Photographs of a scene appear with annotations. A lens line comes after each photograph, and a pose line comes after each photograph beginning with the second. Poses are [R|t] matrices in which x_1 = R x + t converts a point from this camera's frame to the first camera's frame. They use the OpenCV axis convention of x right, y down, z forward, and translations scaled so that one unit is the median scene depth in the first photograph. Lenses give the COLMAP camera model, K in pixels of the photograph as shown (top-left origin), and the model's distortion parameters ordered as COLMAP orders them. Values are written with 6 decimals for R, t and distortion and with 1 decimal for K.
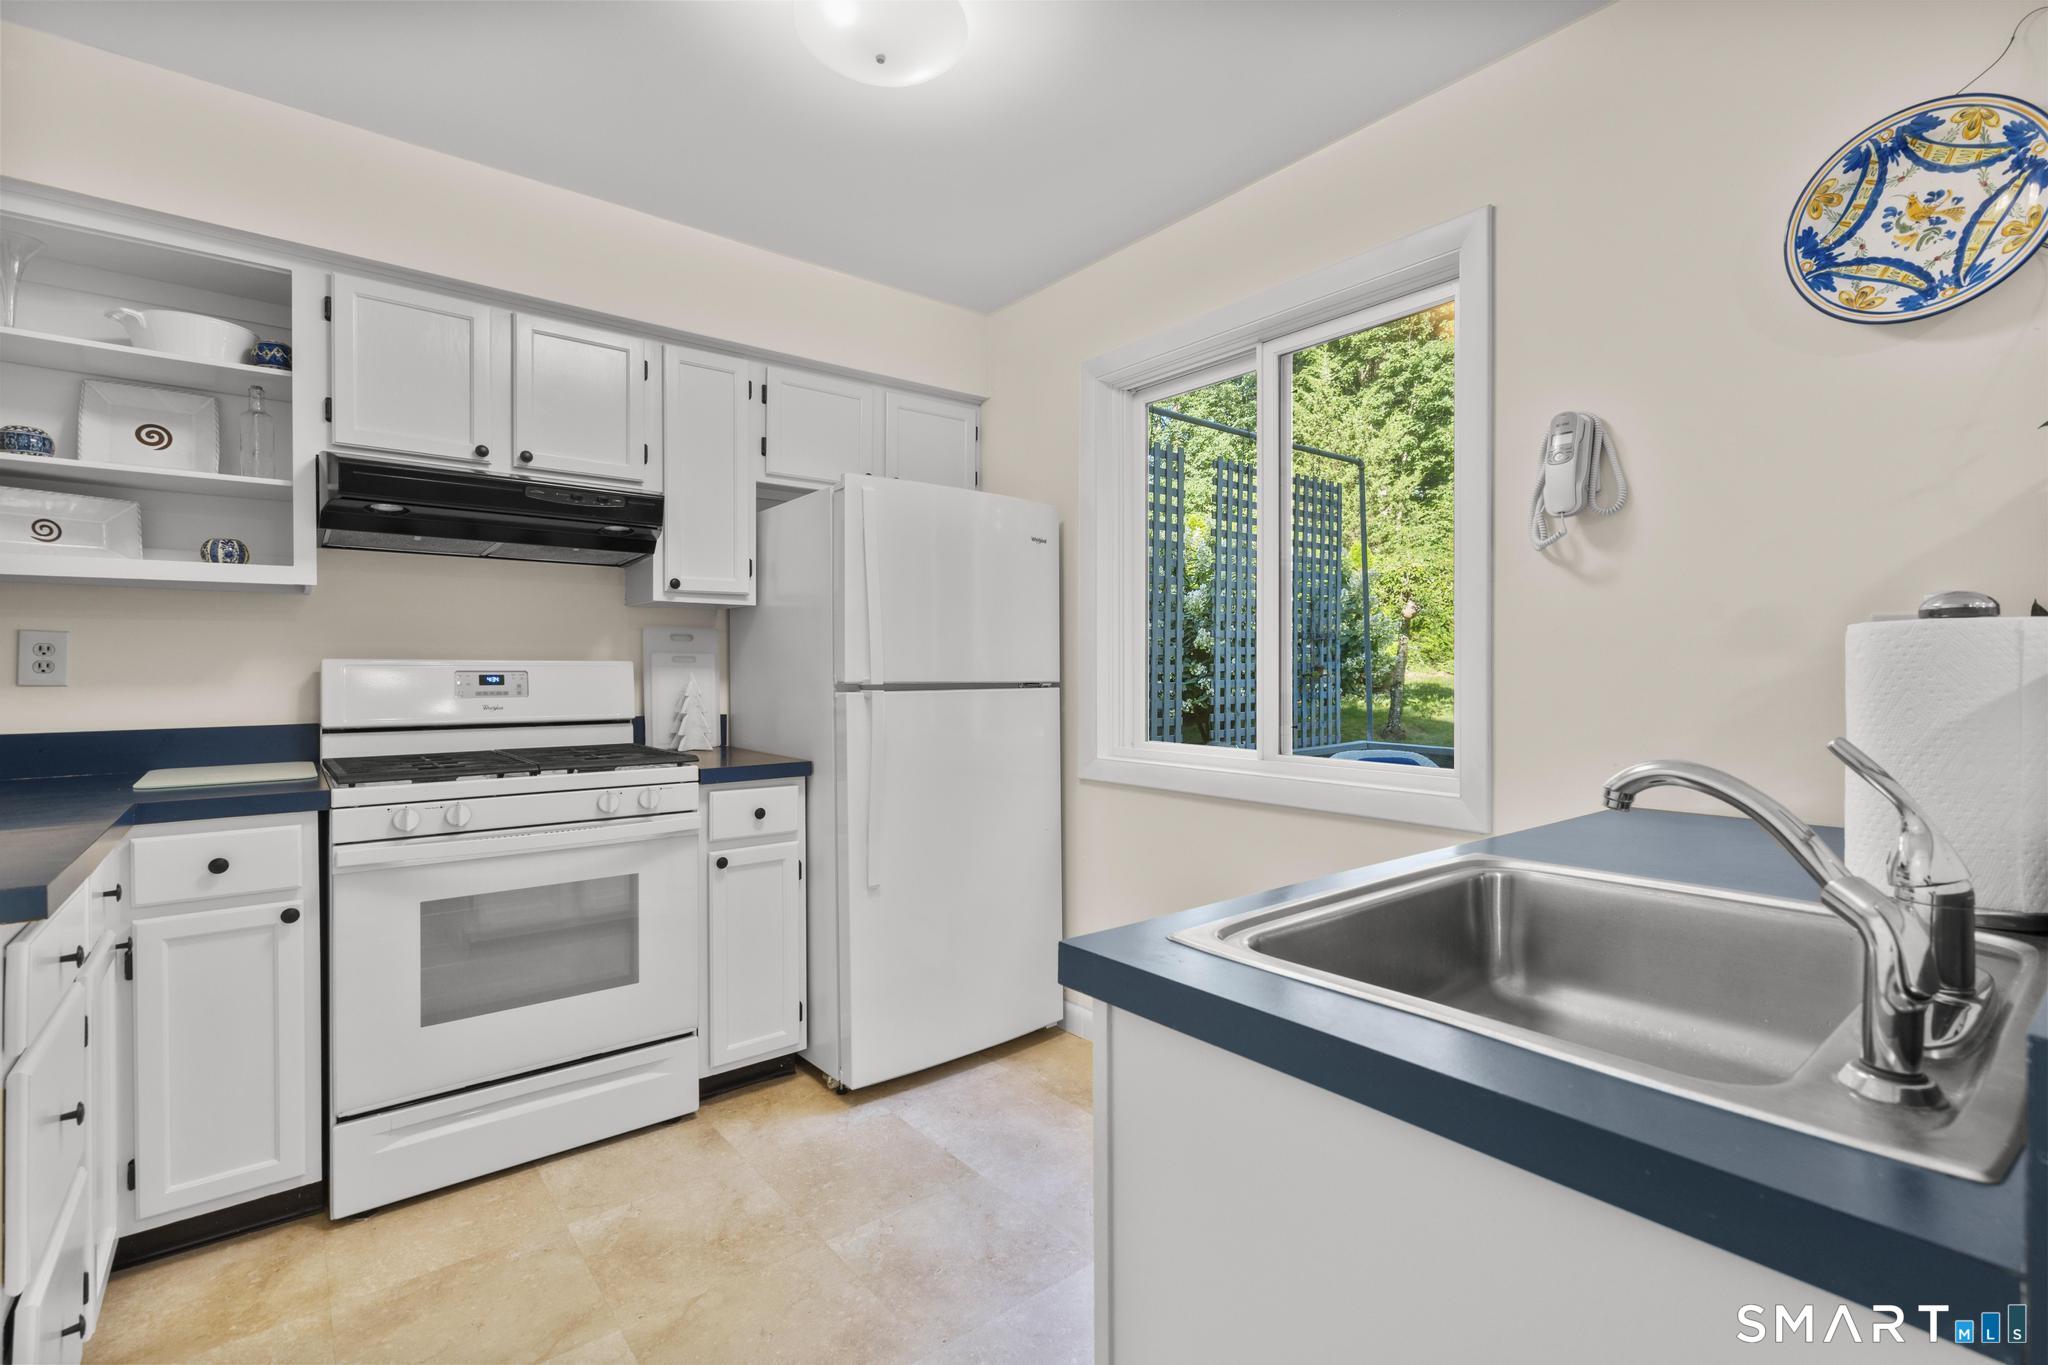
lens RADIAL K [[931.0, 0, 1029.8], [0, 931.0, 677.2], [0, 0, 1]] dist [0.001967, 0.000648]
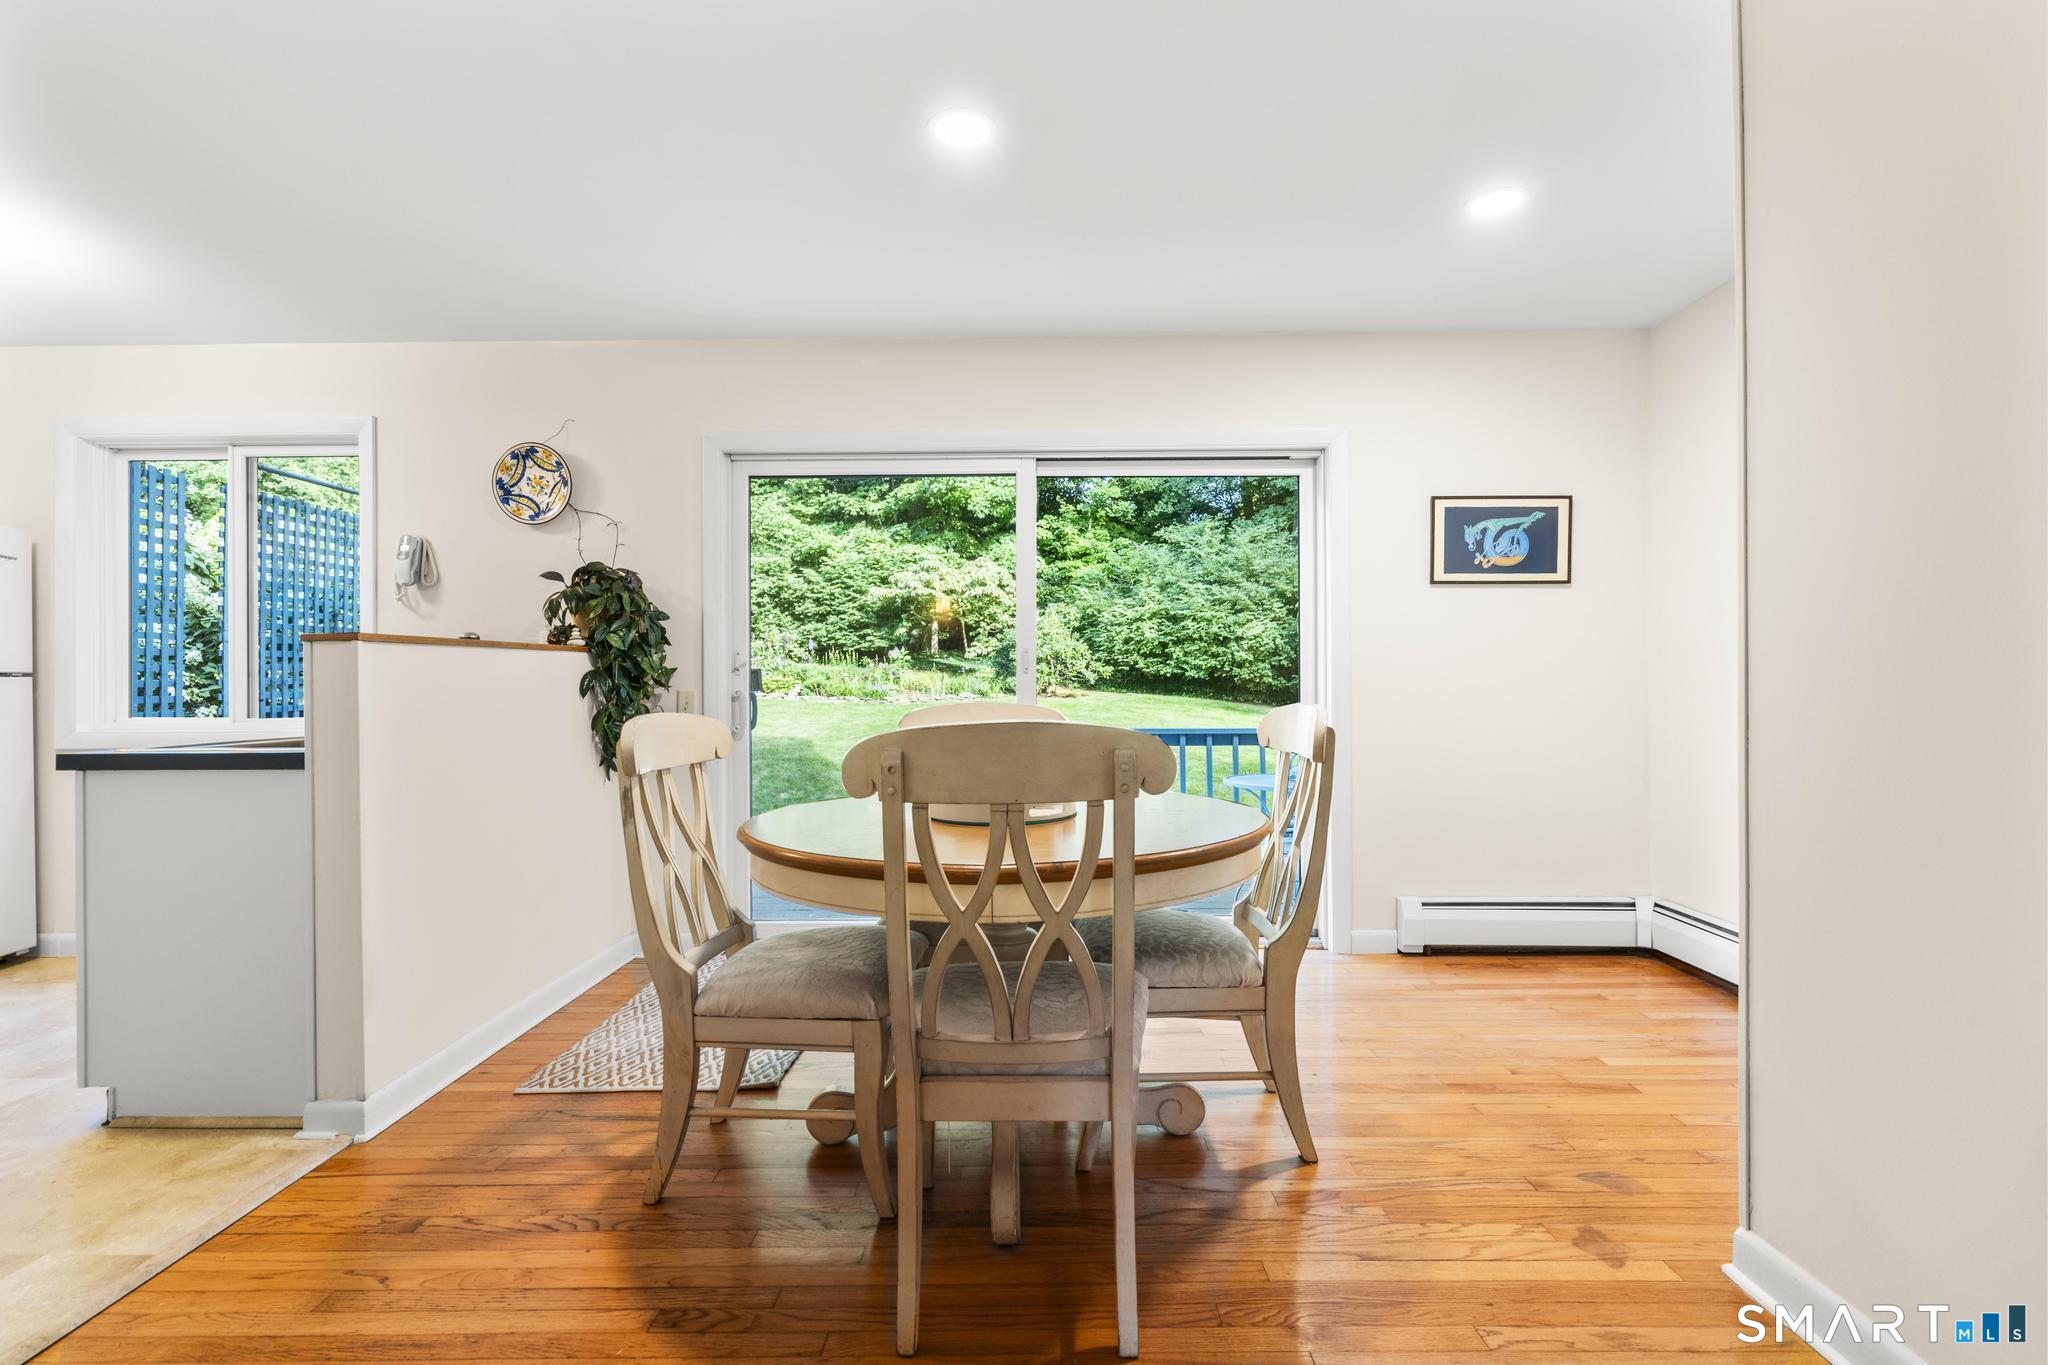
lens RADIAL K [[931.0, 0, 1029.8], [0, 931.0, 677.2], [0, 0, 1]] dist [0.001967, 0.000648]
pose [[0.644201, 0.000273, 0.764856, -0.124911], [0.009342, 0.999923, -0.008225, 0.066724], [-0.764799, 0.012444, 0.644149, -1.595257]]
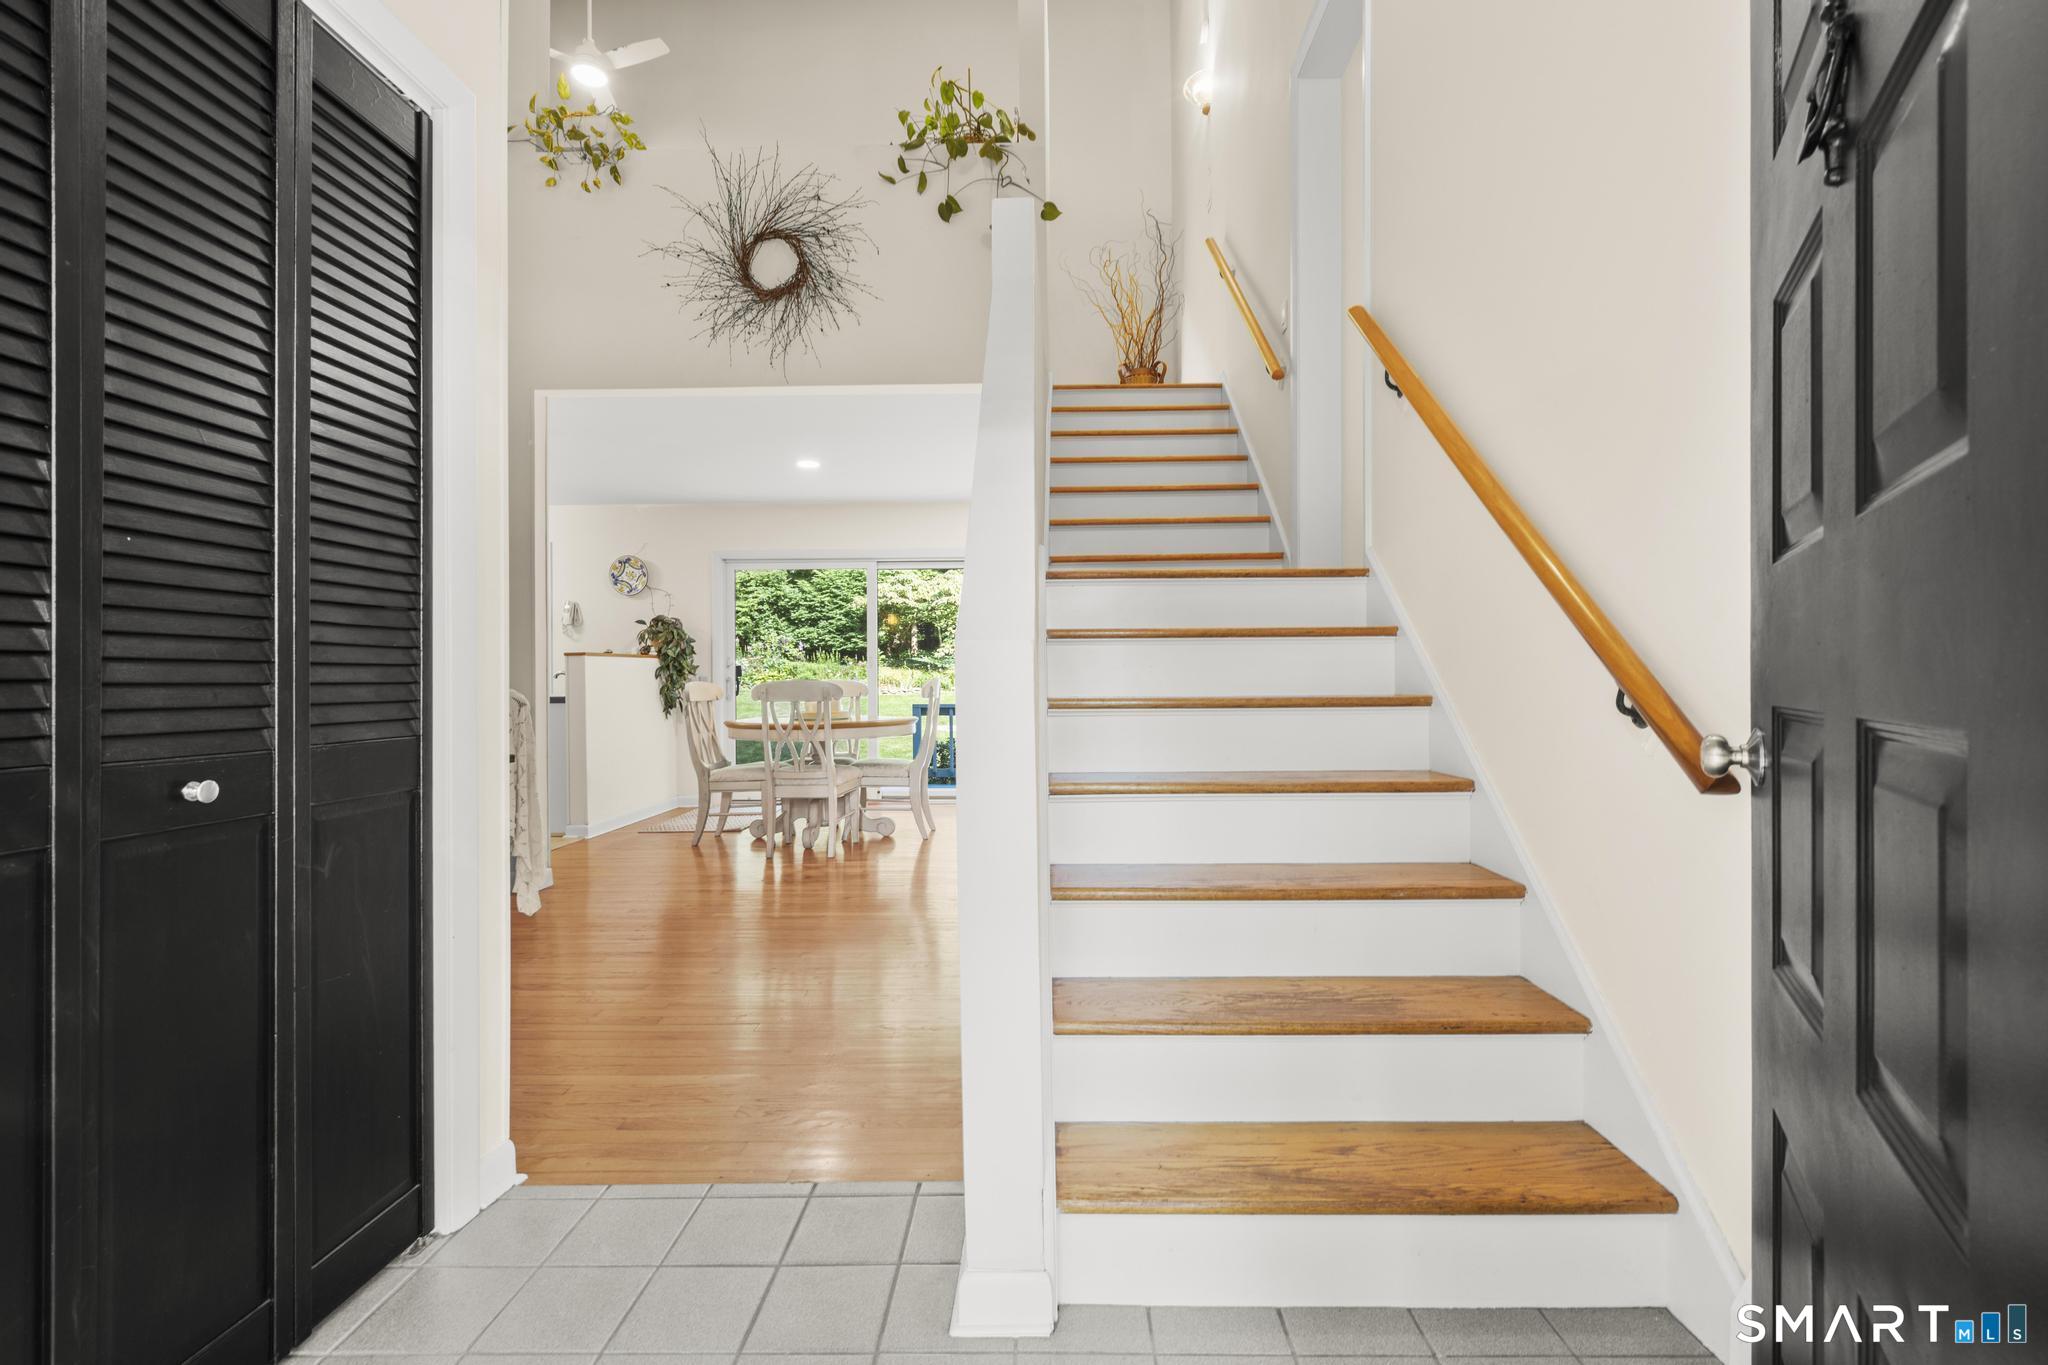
lens RADIAL K [[931.0, 0, 1029.8], [0, 931.0, 677.2], [0, 0, 1]] dist [0.001967, 0.000648]
pose [[0.650737, -0.001968, 0.759301, -1.481206], [0.009554, 0.999939, -0.005596, 0.120776], [-0.759243, 0.010896, 0.650716, -3.893142]]
